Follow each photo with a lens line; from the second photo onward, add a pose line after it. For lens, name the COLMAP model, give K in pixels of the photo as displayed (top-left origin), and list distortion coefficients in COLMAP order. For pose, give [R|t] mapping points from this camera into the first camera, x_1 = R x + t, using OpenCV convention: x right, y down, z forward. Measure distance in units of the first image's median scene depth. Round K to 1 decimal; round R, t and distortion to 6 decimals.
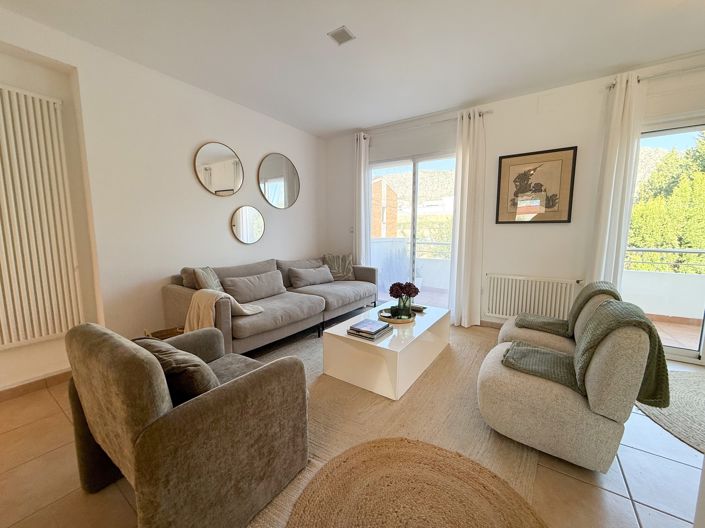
lens RADIAL K [[280.5, 0, 351.3], [0, 280.5, 263.1], [0, 0, 1]] dist [0.000295, 0.000023]
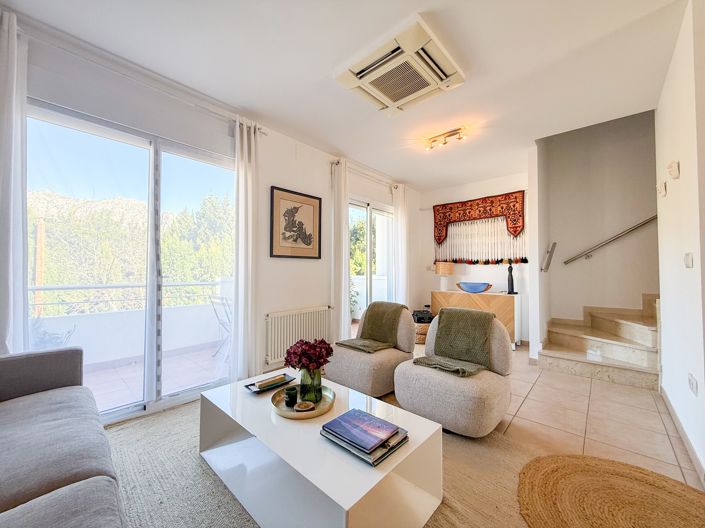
lens RADIAL K [[280.5, 0, 349.9], [0, 280.5, 265.7], [0, 0, 1]] dist [0.000295, 0.000023]
pose [[0.150571, 0.017092, 0.988451, -0.353720], [0.113945, 0.992887, -0.034526, -0.054873], [-0.982011, 0.117828, 0.147552, 0.646324]]
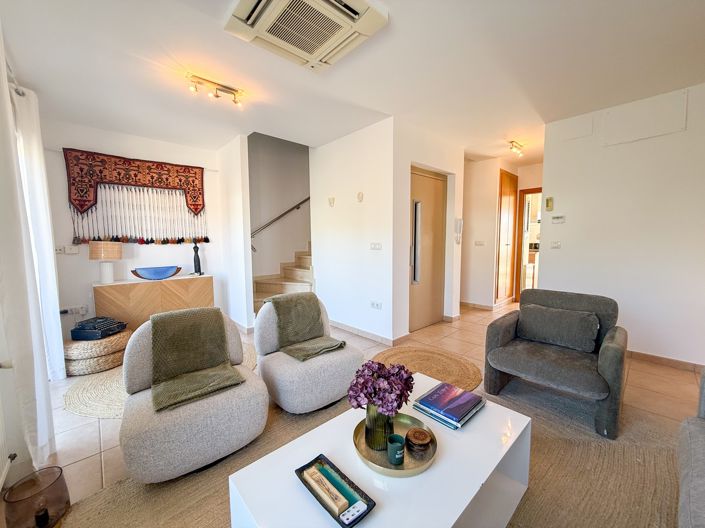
lens RADIAL K [[280.5, 0, 349.6], [0, 280.5, 265.3], [0, 0, 1]] dist [0.000295, 0.000023]
pose [[-0.971232, -0.014564, 0.237688, 0.535537], [0.036368, 0.977348, 0.208490, -0.270992], [-0.235340, 0.211137, -0.948702, 1.643331]]
